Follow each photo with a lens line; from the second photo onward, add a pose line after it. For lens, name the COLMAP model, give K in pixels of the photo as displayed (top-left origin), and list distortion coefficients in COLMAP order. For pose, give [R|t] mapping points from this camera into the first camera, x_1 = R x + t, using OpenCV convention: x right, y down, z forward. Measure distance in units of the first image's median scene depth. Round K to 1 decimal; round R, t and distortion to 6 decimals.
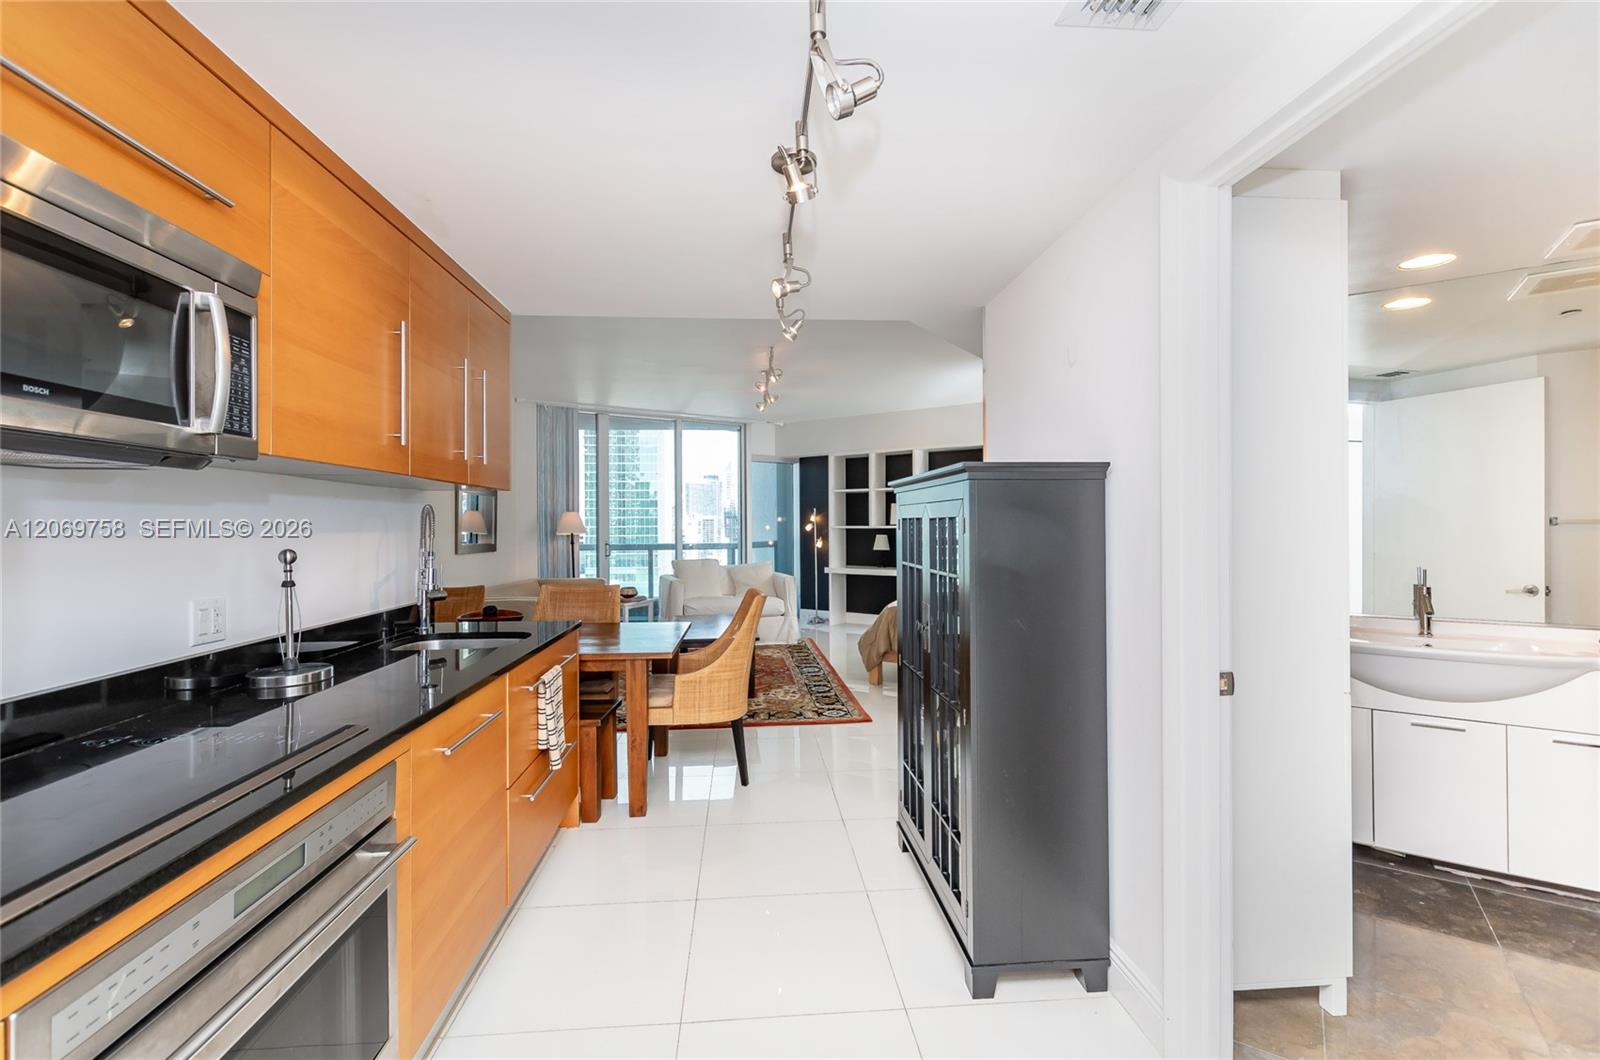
lens RADIAL K [[701.9, 0, 776.5], [0, 701.9, 524.6], [0, 0, 1]] dist [0.011842, -0.004756]
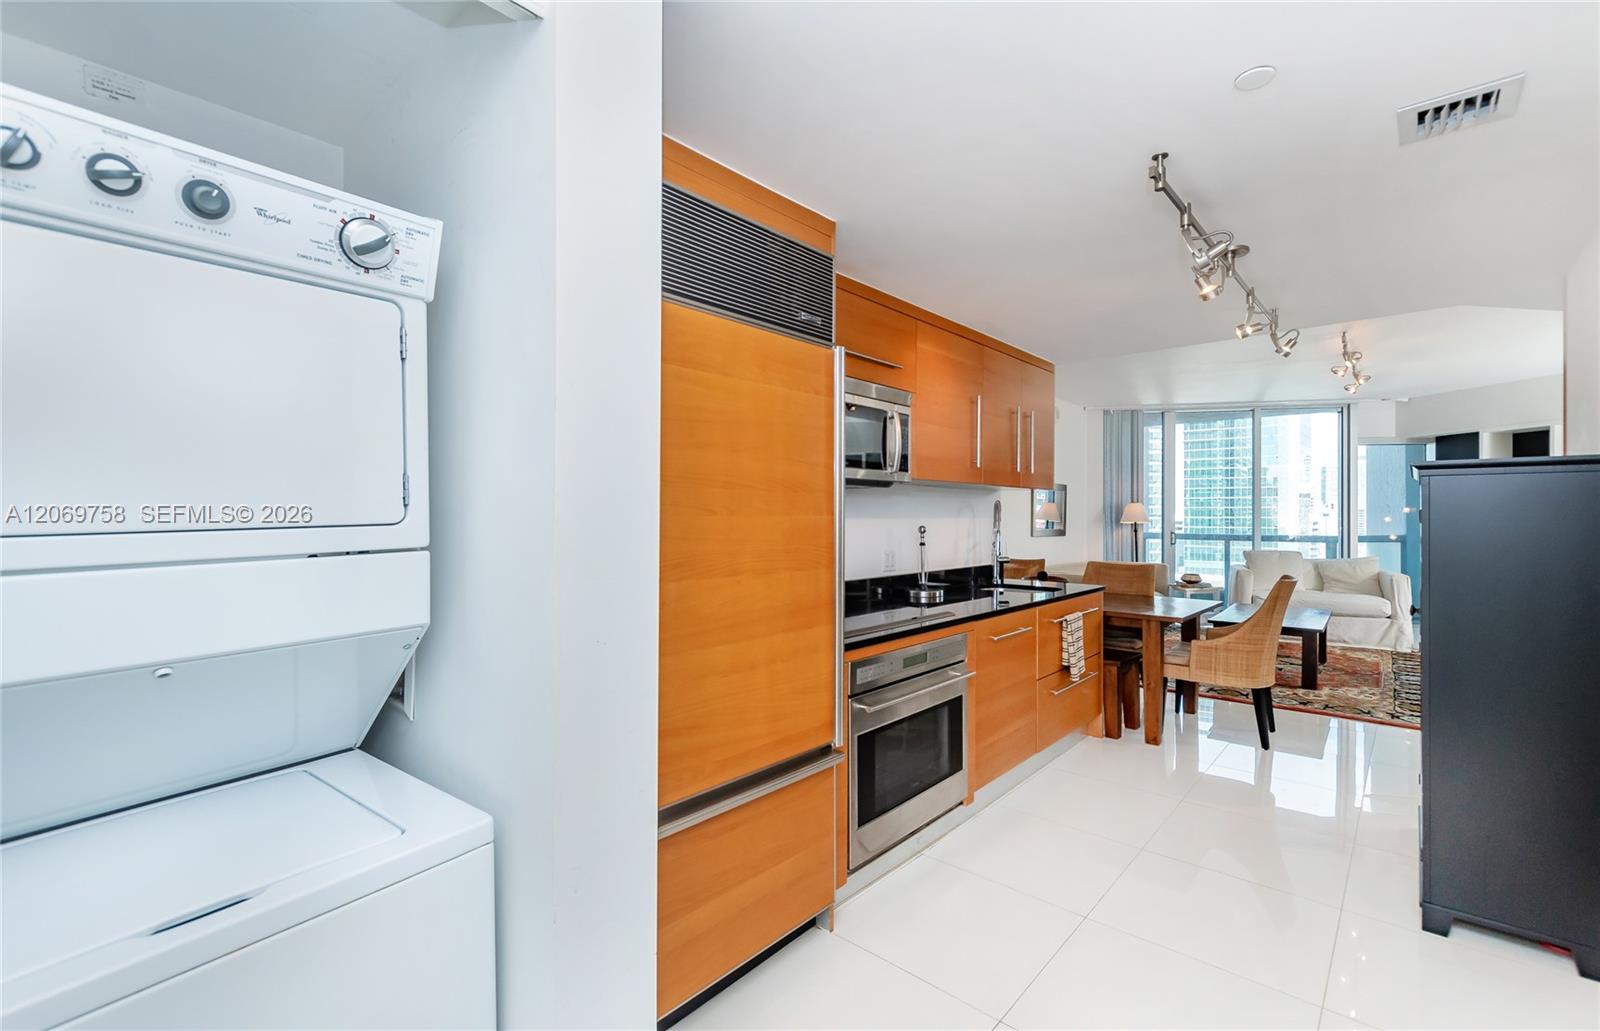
lens RADIAL K [[648.9, 0, 772.3], [0, 648.9, 511.8], [0, 0, 1]] dist [-0.010258, -0.000134]
pose [[0.671831, 0.003587, -0.740696, 0.090771], [-0.006441, 0.999979, -0.000999, 0.000655], [0.740677, 0.005442, 0.671840, -0.130086]]
